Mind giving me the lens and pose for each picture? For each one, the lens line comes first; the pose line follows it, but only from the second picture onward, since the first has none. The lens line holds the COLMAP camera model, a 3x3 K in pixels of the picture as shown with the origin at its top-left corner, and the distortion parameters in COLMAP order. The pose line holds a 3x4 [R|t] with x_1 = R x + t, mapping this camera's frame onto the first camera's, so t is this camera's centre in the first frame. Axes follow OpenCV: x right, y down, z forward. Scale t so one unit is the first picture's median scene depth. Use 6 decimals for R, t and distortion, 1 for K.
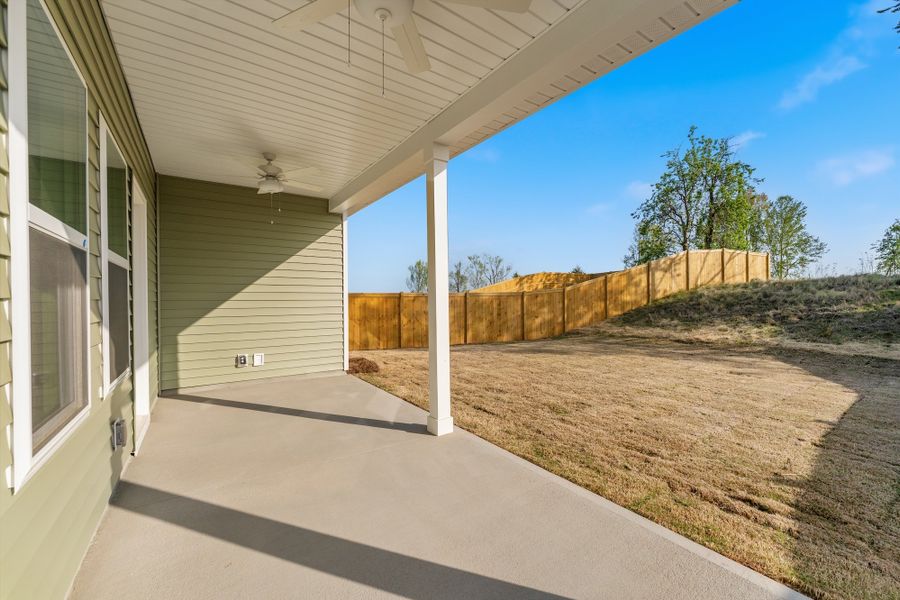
lens RADIAL K [[362.4, 0, 458.3], [0, 362.4, 301.9], [0, 0, 1]] dist [0.000061, -0.000524]
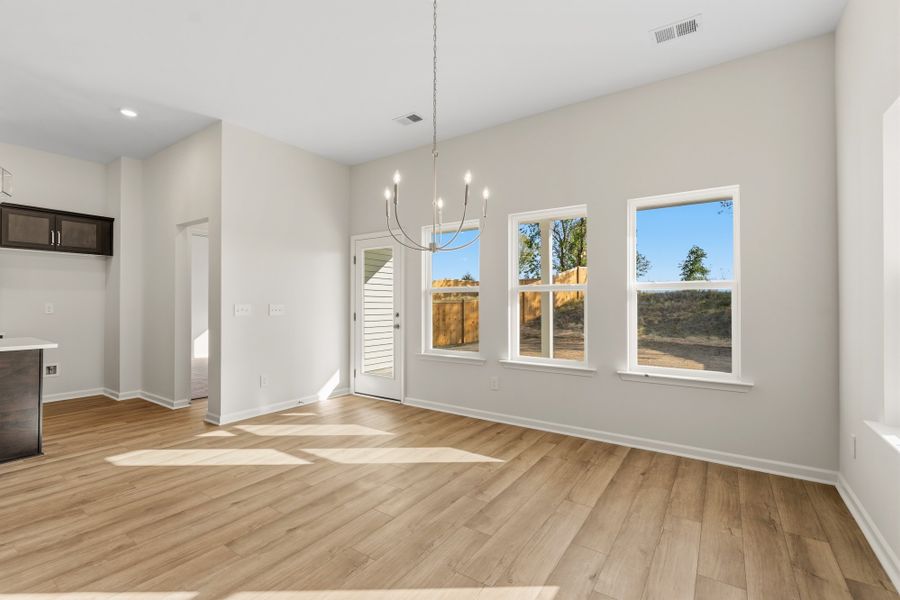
lens RADIAL K [[400.4, 0, 457.6], [0, 400.4, 301.3], [0, 0, 1]] dist [-0.009860, -0.000953]
pose [[0.936809, 0.010139, 0.349694, -0.301299], [-0.005116, 0.999870, -0.015287, -0.004631], [-0.349804, 0.012532, 0.936739, -0.167474]]
